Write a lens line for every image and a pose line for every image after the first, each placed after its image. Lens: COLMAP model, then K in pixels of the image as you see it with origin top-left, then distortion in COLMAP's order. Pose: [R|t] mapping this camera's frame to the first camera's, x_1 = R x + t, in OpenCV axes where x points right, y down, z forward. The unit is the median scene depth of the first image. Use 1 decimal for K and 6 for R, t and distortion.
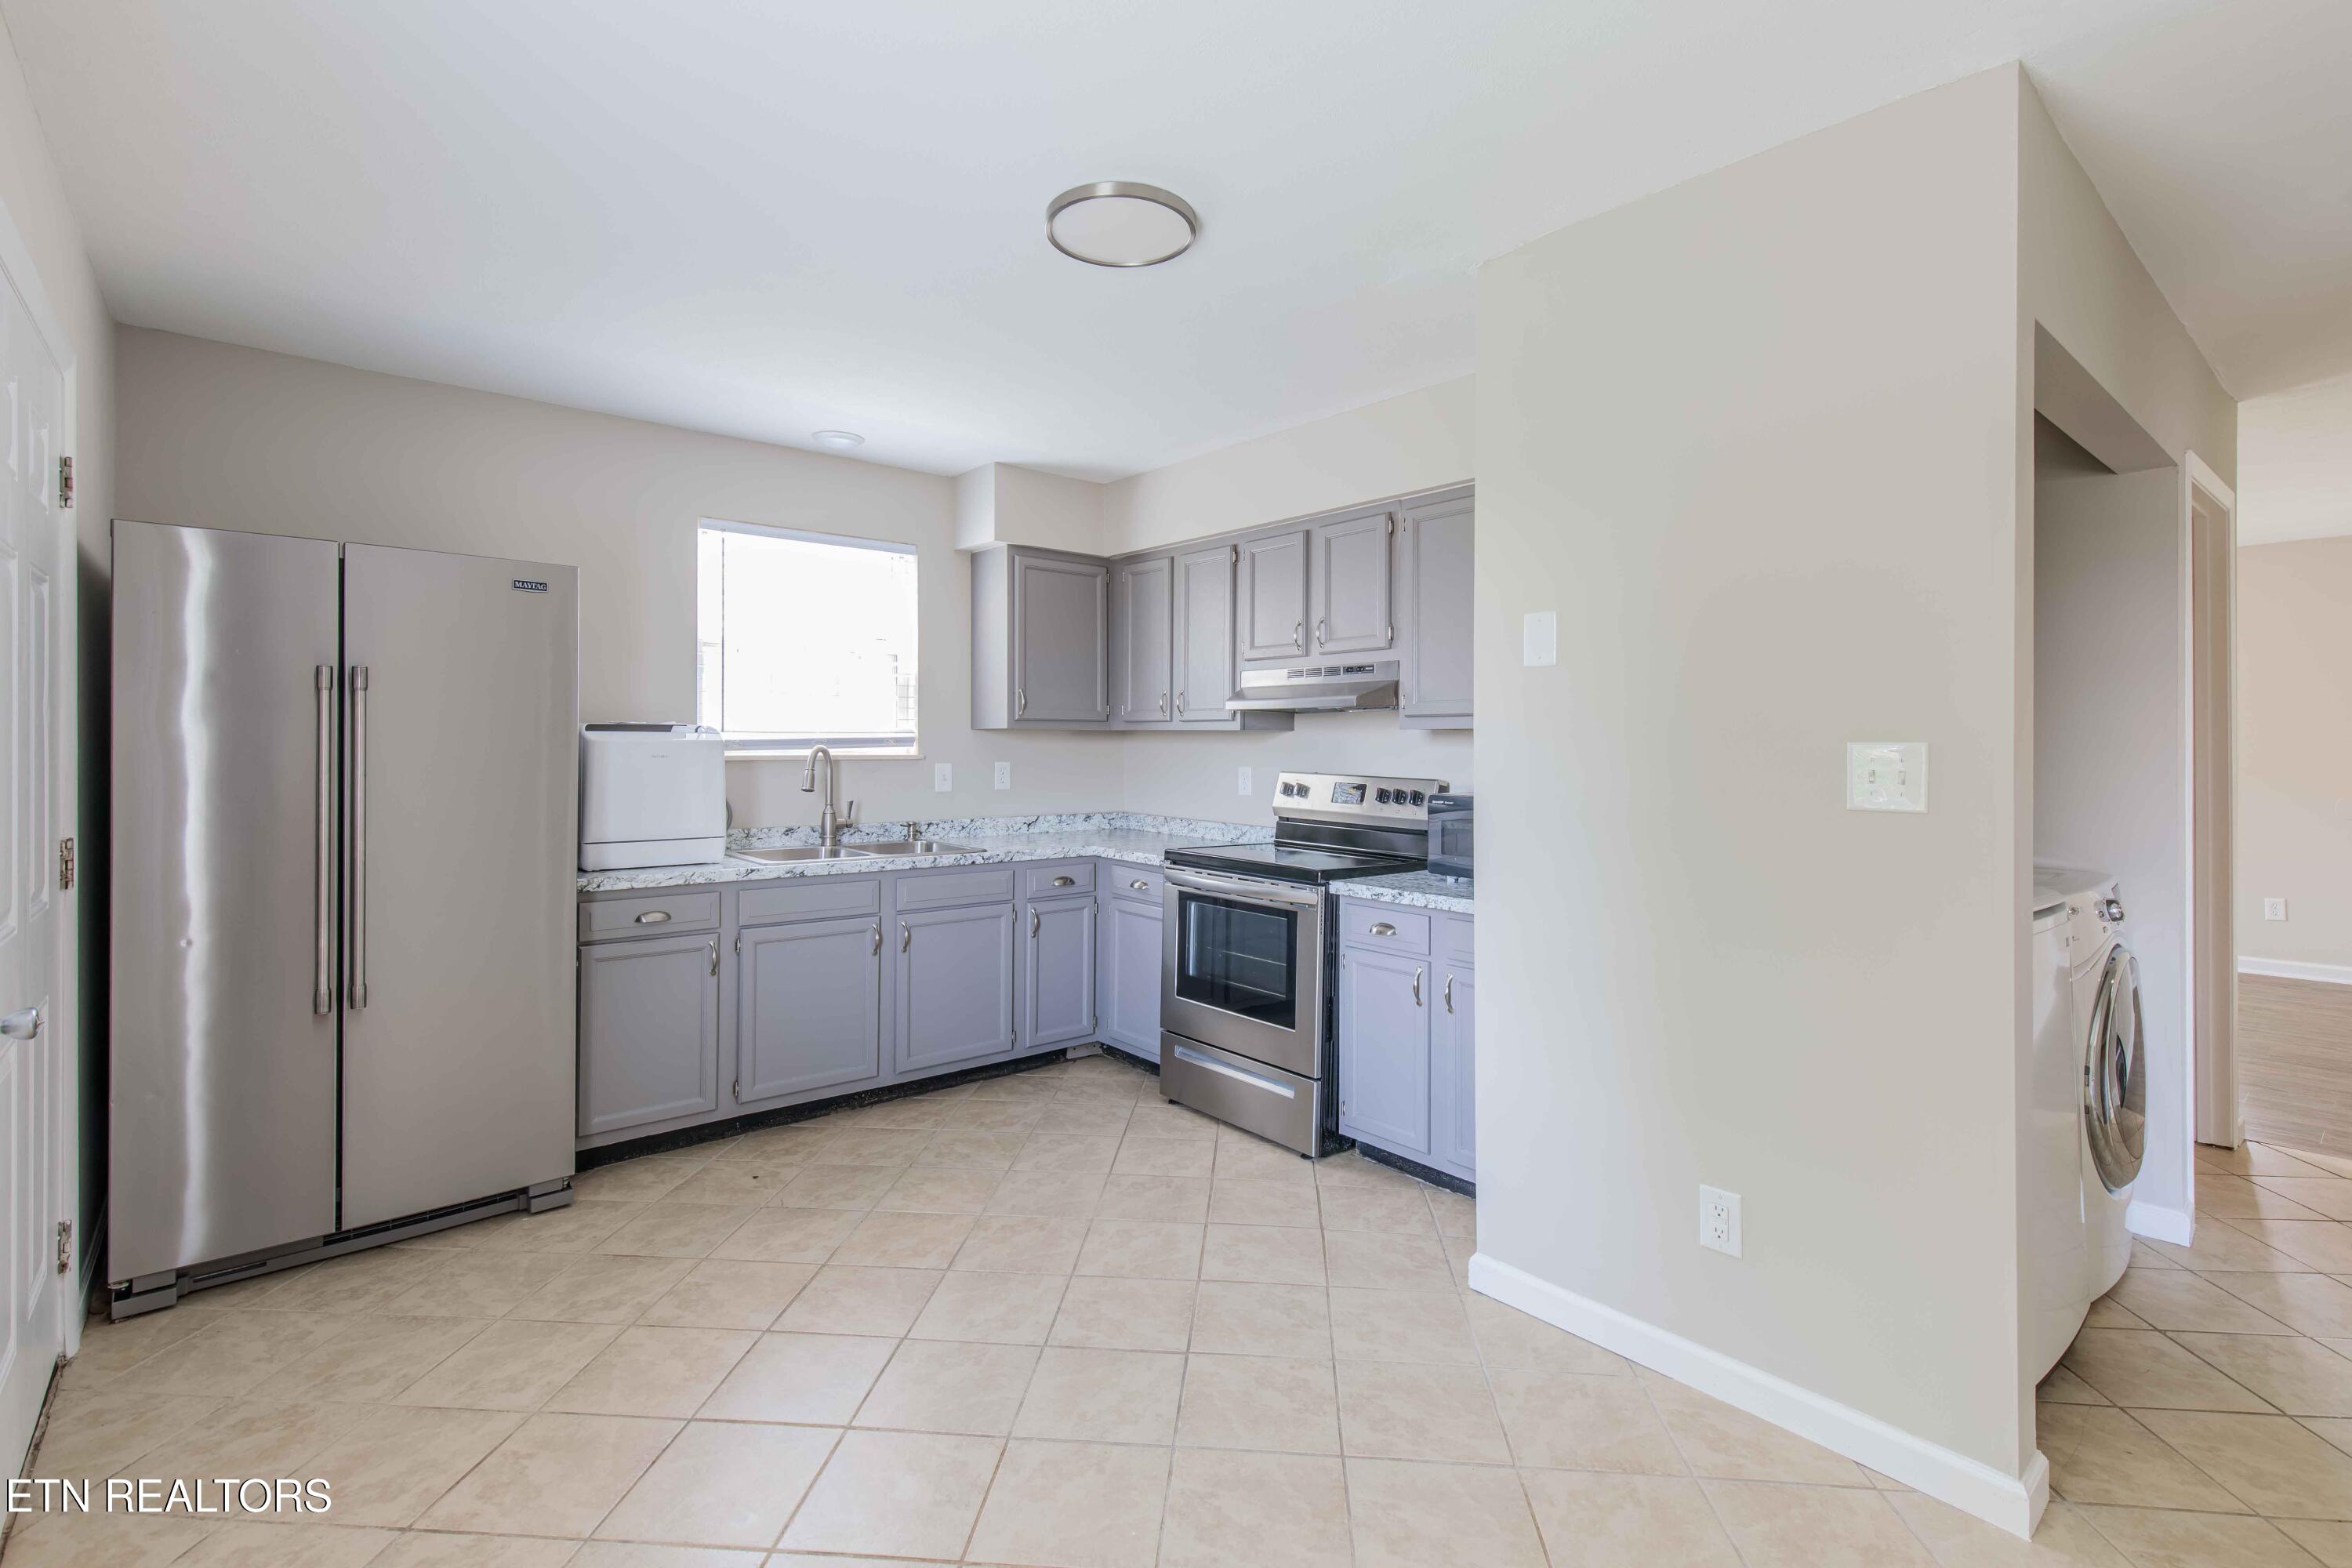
lens RADIAL K [[1072.9, 0, 1168.4], [0, 1072.9, 742.8], [0, 0, 1]] dist [0.001575, 0.000670]
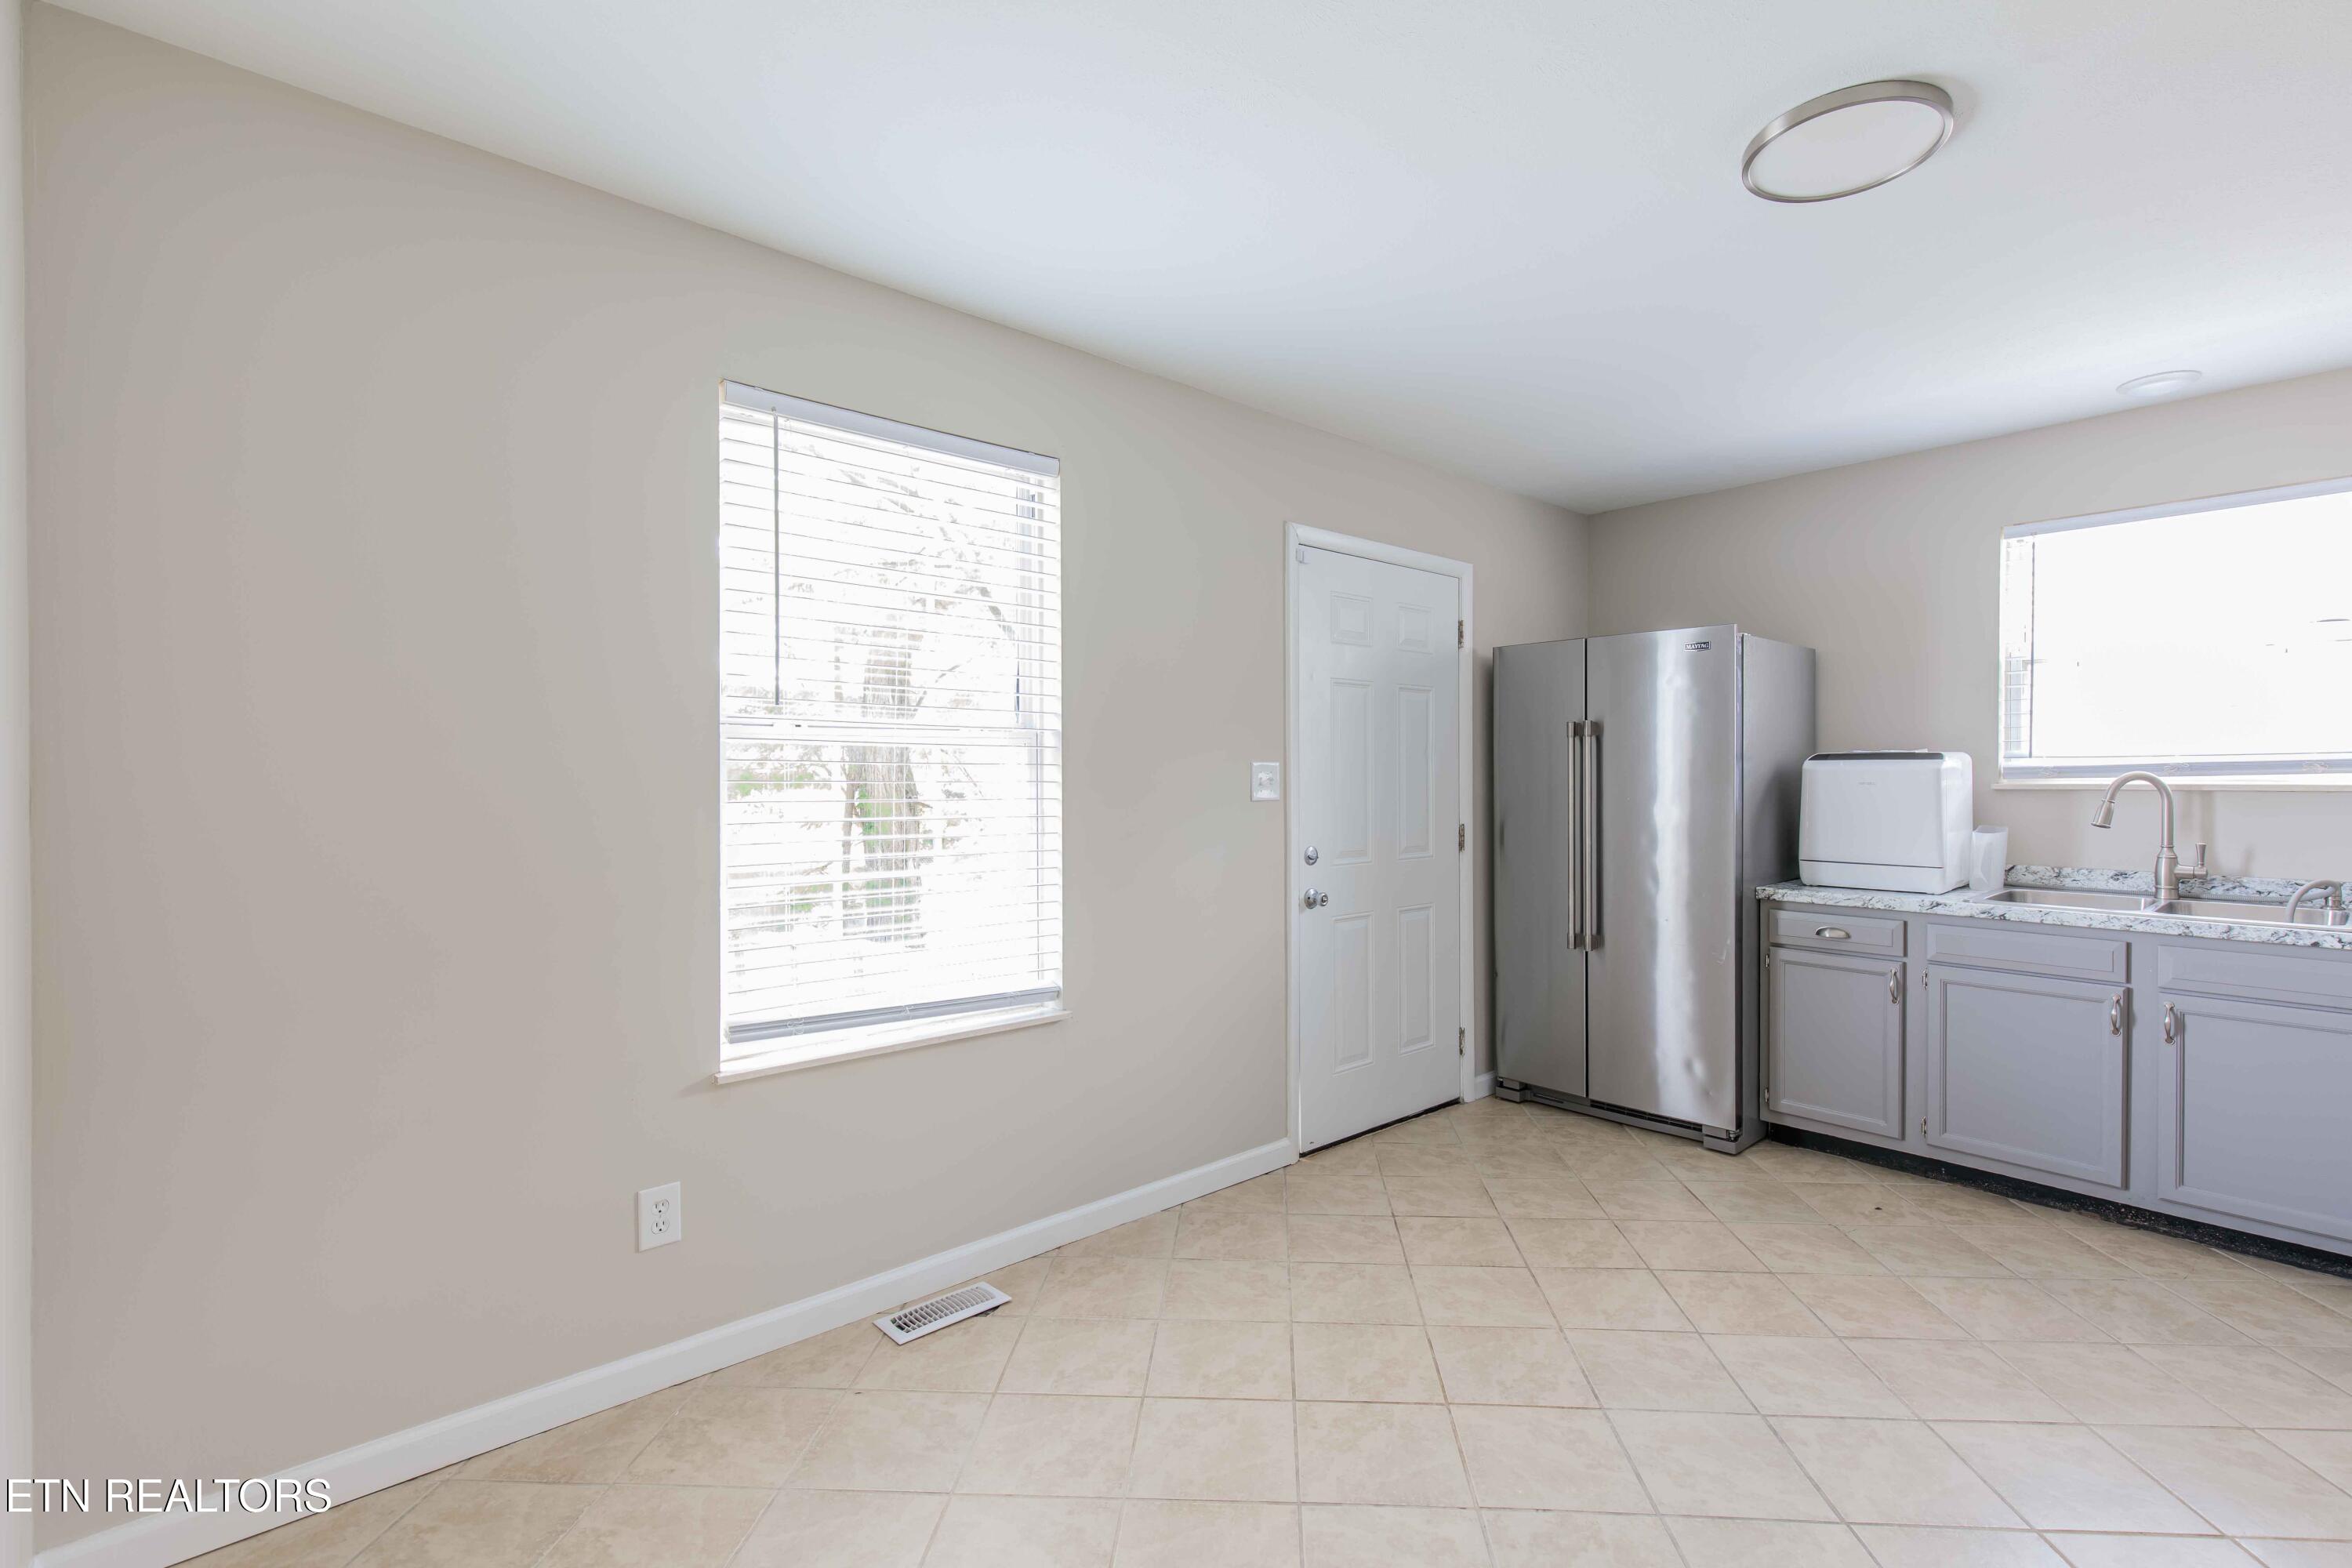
lens RADIAL K [[1099.9, 0, 1253.5], [0, 1099.9, 769.7], [0, 0, 1]] dist [0.005936, -0.000397]
pose [[0.049830, -0.005617, -0.998742, 0.514528], [0.006200, 0.999967, -0.005315, 0.001208], [0.998738, -0.005927, 0.049863, 0.318984]]
